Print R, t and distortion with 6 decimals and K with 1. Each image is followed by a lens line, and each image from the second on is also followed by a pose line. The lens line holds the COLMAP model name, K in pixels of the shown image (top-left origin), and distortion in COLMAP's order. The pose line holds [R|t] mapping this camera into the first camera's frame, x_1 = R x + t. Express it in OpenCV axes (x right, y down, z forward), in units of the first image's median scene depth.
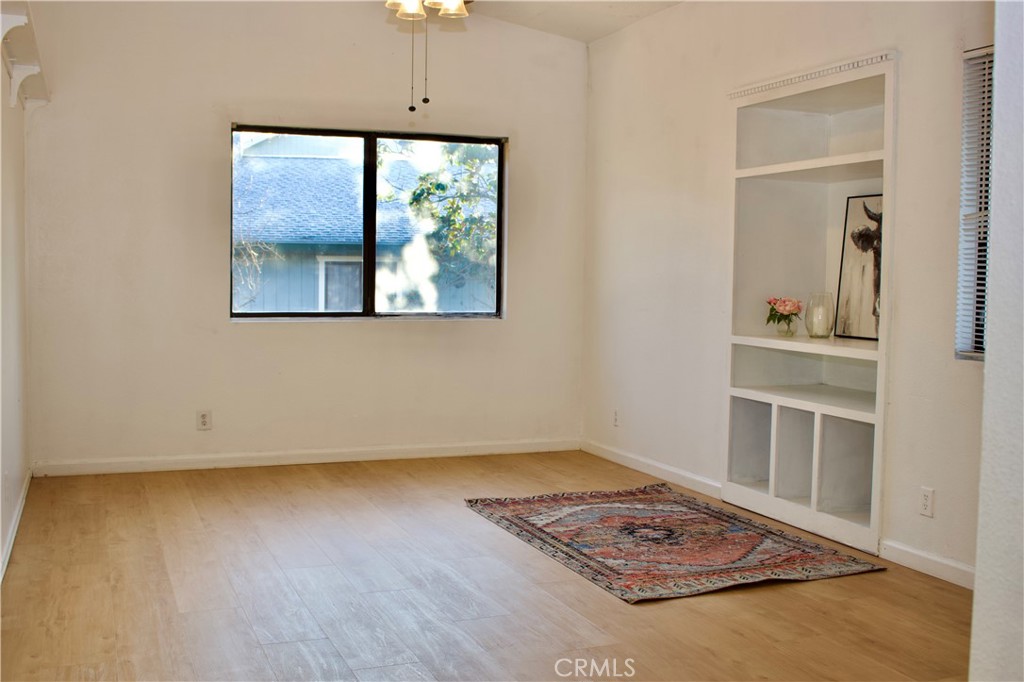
lens RADIAL K [[1082.5, 0, 514.2], [0, 1082.5, 338.5], [0, 0, 1]] dist [-0.086640, 0.000000]
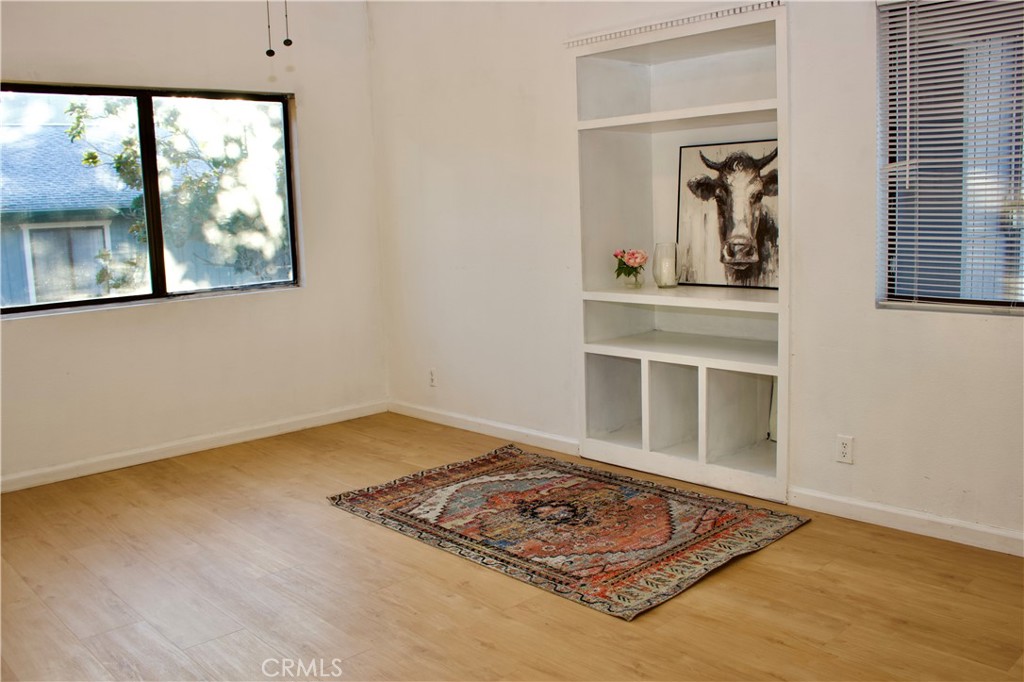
lens RADIAL K [[900.1, 0, 513.5], [0, 900.1, 333.6], [0, 0, 1]] dist [-0.126024, 0.052176]
pose [[0.931444, -0.098631, 0.350263, -0.154899], [0.072550, 0.993576, 0.086853, -0.042523], [-0.356579, -0.055487, 0.932616, 0.269605]]
